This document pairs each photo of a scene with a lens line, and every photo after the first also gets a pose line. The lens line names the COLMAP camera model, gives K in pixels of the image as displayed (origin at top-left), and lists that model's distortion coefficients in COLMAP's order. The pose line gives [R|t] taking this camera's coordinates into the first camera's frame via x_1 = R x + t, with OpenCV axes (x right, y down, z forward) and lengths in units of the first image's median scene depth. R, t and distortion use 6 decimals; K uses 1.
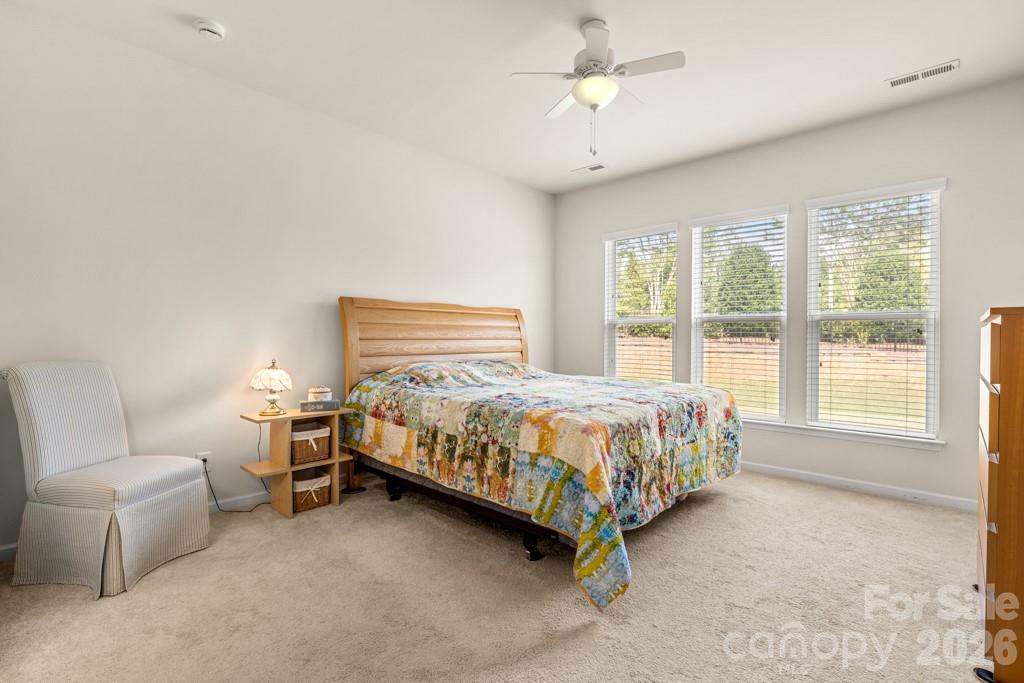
lens RADIAL K [[483.4, 0, 514.0], [0, 483.4, 339.4], [0, 0, 1]] dist [-0.005206, -0.000549]
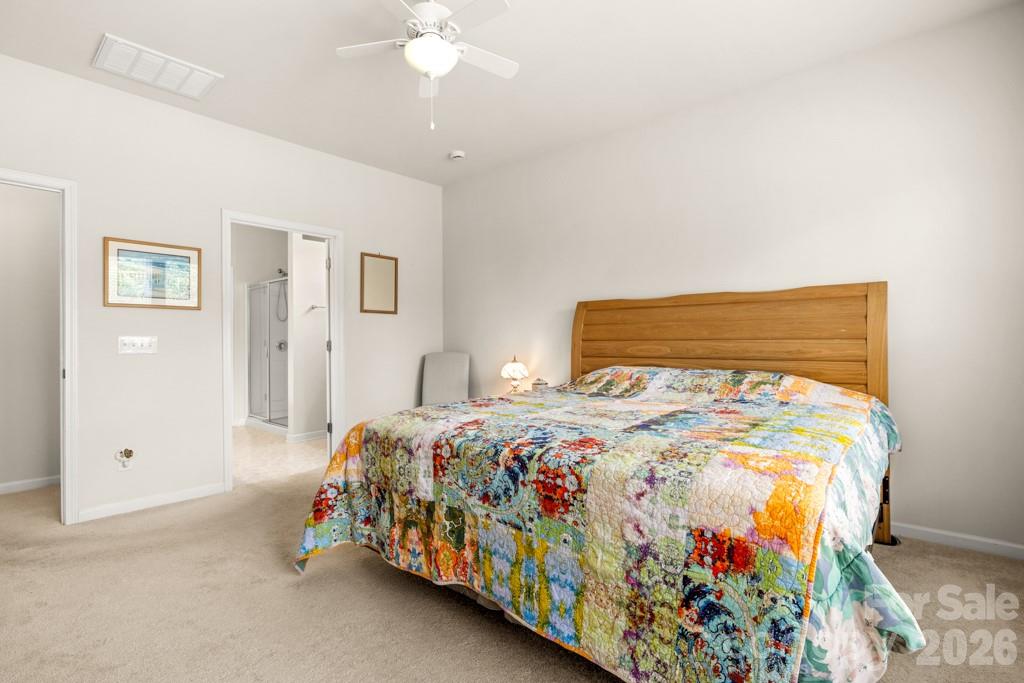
lens RADIAL K [[483.4, 0, 514.0], [0, 483.4, 339.4], [0, 0, 1]] dist [-0.005206, -0.000549]
pose [[0.029624, -0.008968, -0.999521, 1.089063], [0.006365, 0.999941, -0.008783, 0.008711], [0.999541, -0.006102, 0.029679, 1.175703]]
